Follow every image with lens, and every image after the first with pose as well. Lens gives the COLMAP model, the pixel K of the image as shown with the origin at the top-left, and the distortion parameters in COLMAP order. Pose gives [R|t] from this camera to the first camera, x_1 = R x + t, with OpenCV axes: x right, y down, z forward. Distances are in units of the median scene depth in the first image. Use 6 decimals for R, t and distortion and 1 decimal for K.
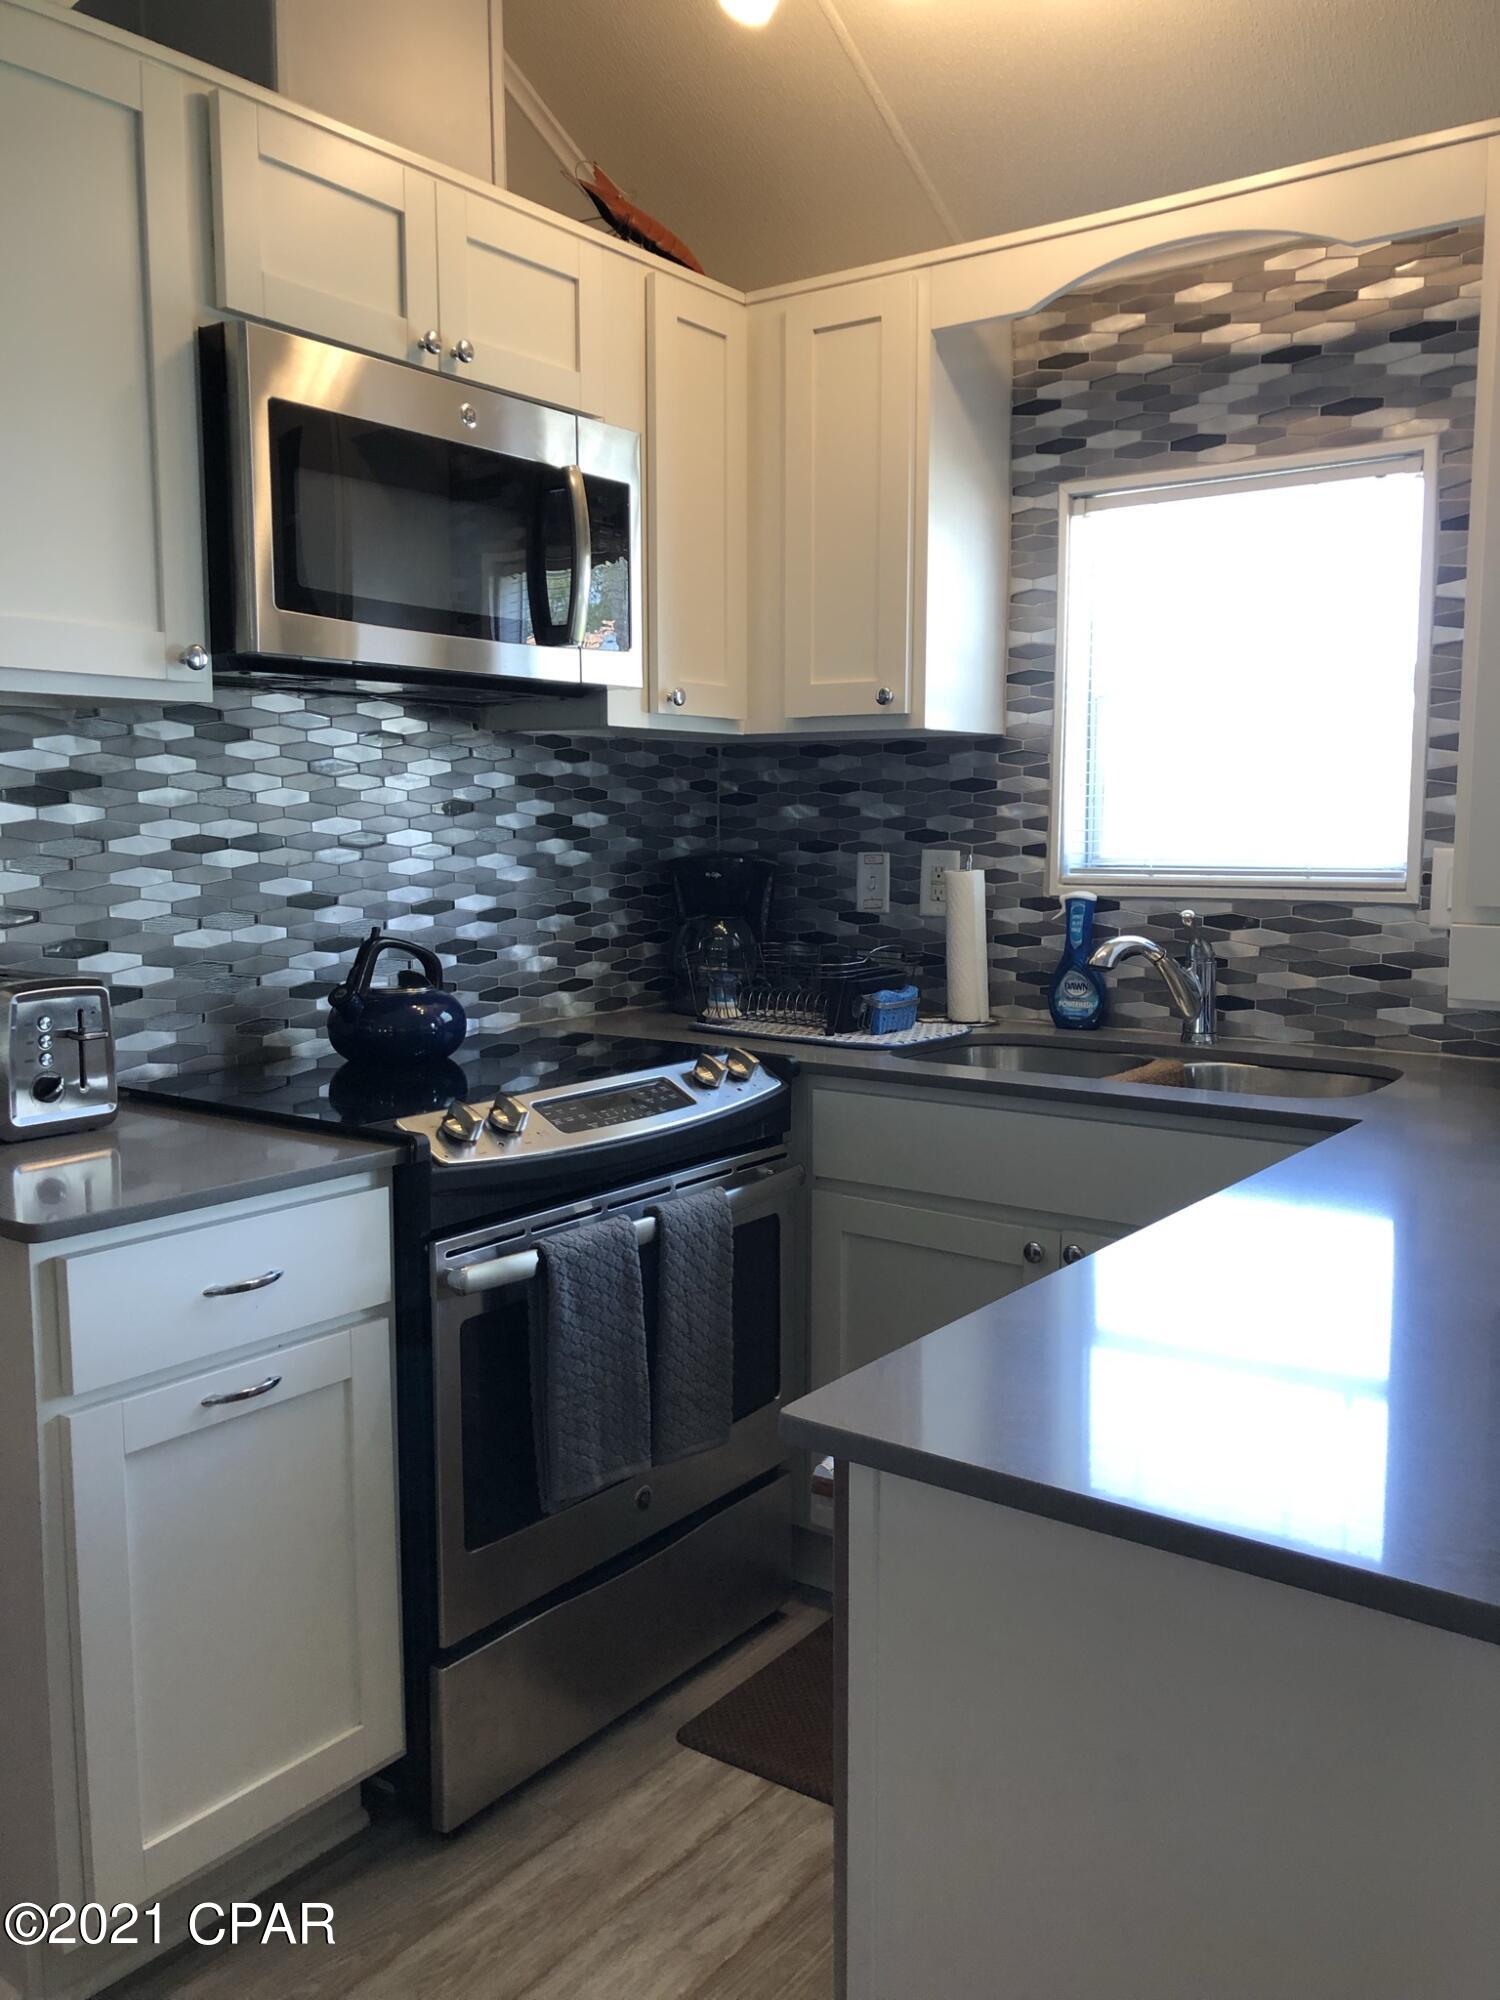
lens RADIAL K [[1663.9, 0, 750.0], [0, 1663.9, 1000.0], [0, 0, 1]] dist [-0.008516, 0.005362]
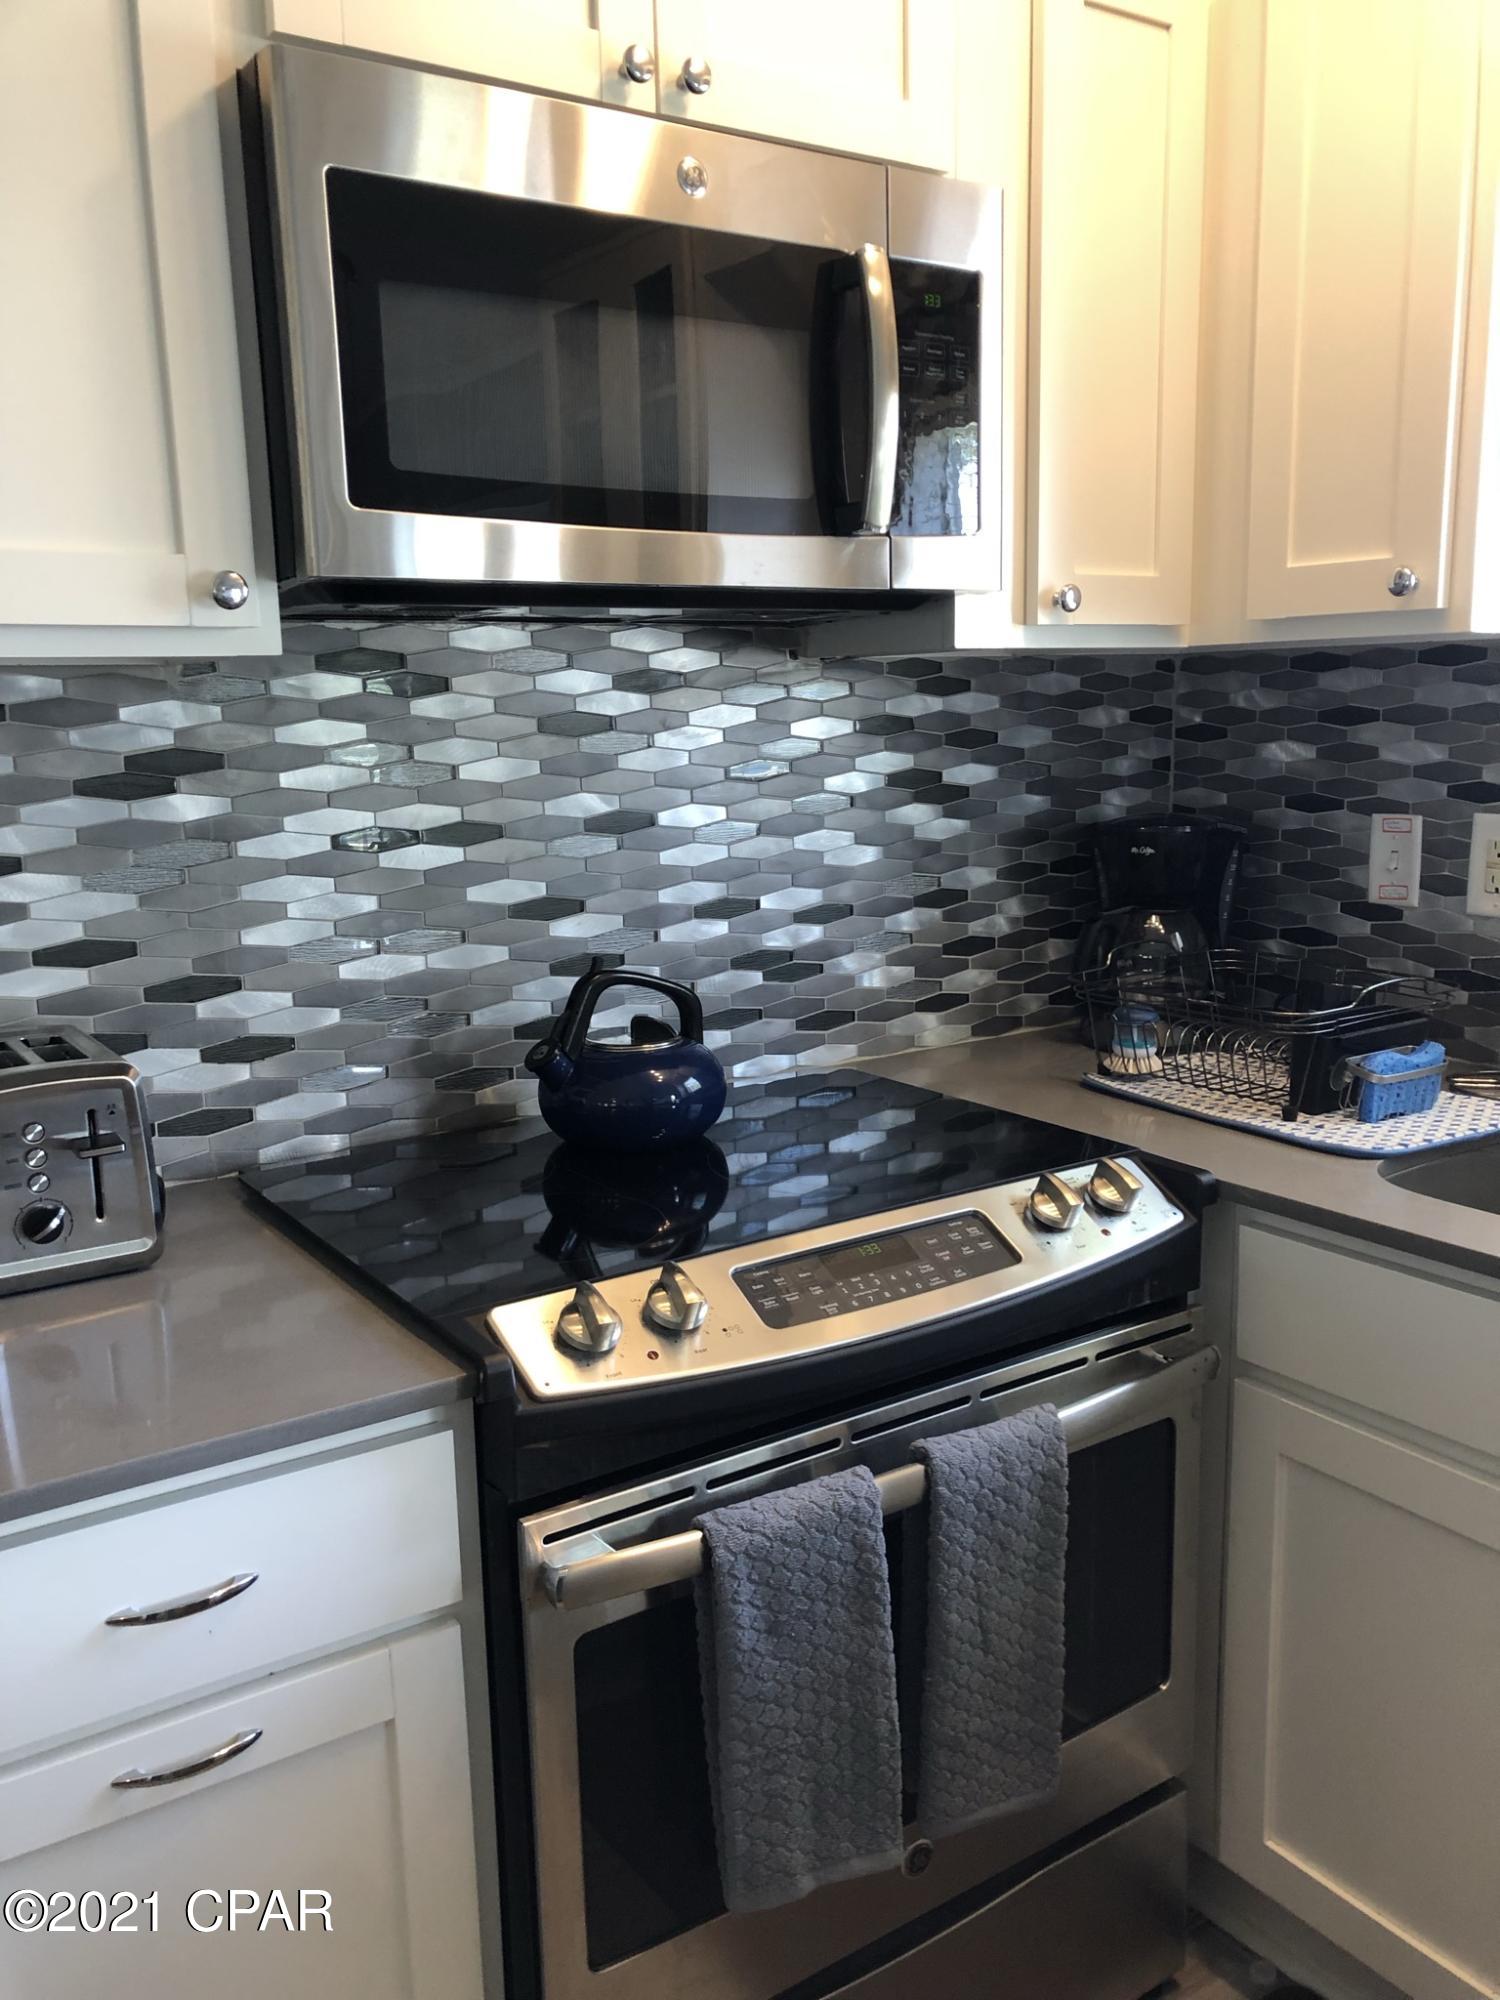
lens RADIAL K [[1620.6, 0, 750.0], [0, 1620.6, 1000.0], [0, 0, 1]] dist [0.110726, -0.205719]
pose [[0.937807, 0.037277, -0.345151, 0.072521], [-0.011359, 0.996981, 0.076812, -0.074335], [0.346972, -0.068114, 0.935399, 0.347406]]
